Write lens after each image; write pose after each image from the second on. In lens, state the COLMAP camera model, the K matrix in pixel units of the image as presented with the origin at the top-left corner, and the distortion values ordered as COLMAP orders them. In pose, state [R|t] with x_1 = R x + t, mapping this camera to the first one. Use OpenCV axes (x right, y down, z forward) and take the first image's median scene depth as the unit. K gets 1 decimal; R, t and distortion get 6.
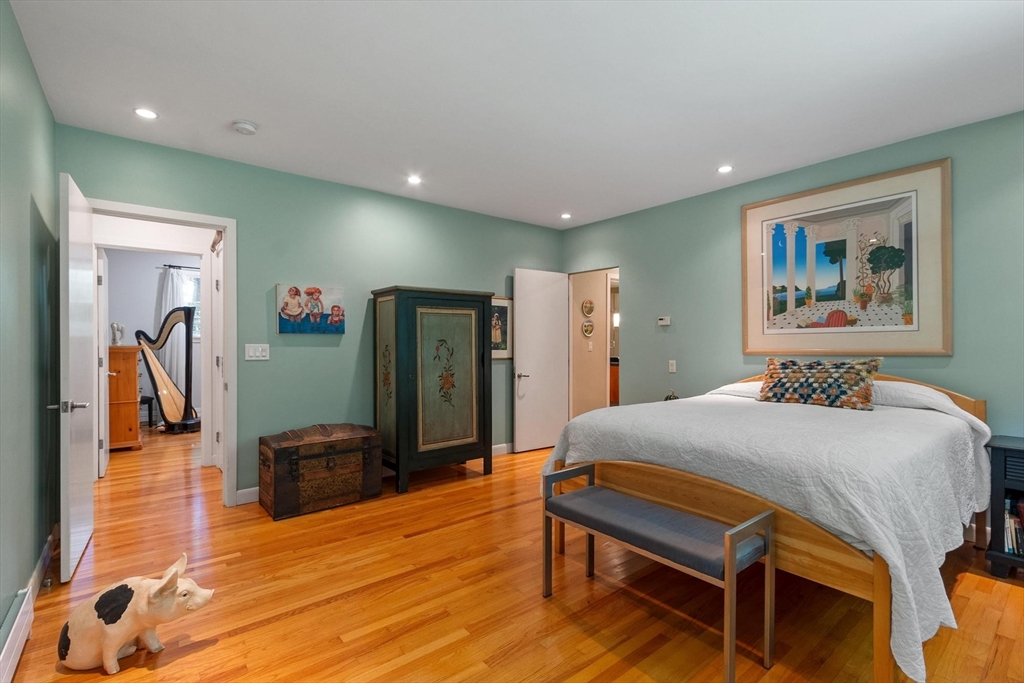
lens RADIAL K [[464.0, 0, 508.7], [0, 464.0, 344.9], [0, 0, 1]] dist [0.000824, 0.000281]
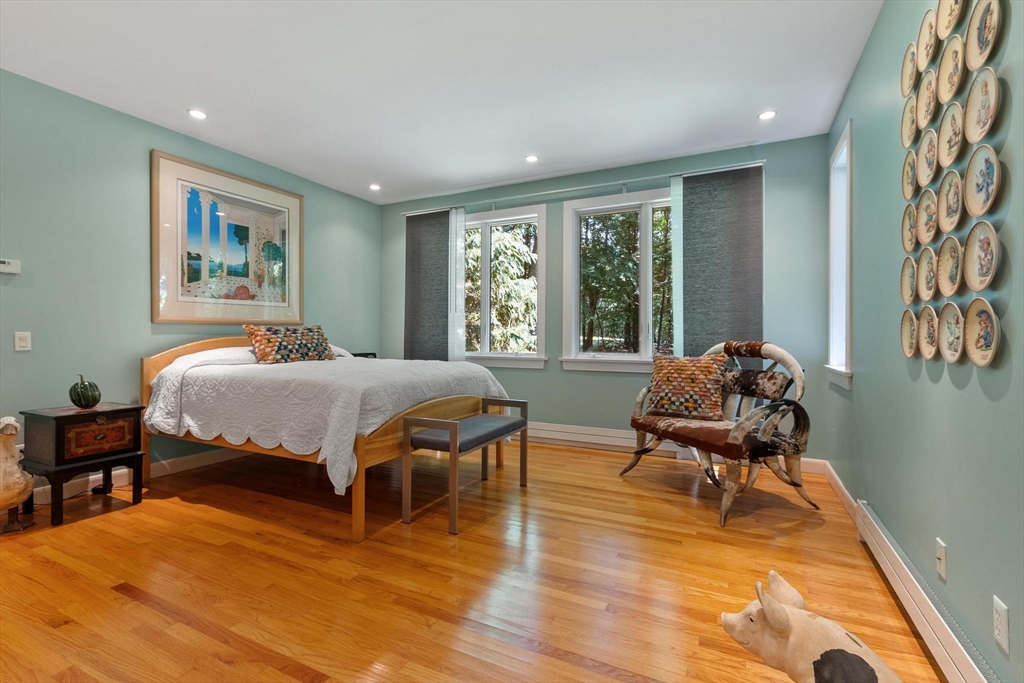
lens RADIAL K [[464.0, 0, 511.1], [0, 464.0, 335.1], [0, 0, 1]] dist [0.000824, 0.000281]
pose [[-0.422357, -0.002158, 0.906427, -0.663229], [-0.001620, 0.999997, 0.001626, 0.048994], [-0.906428, -0.000782, -0.422359, 0.918607]]
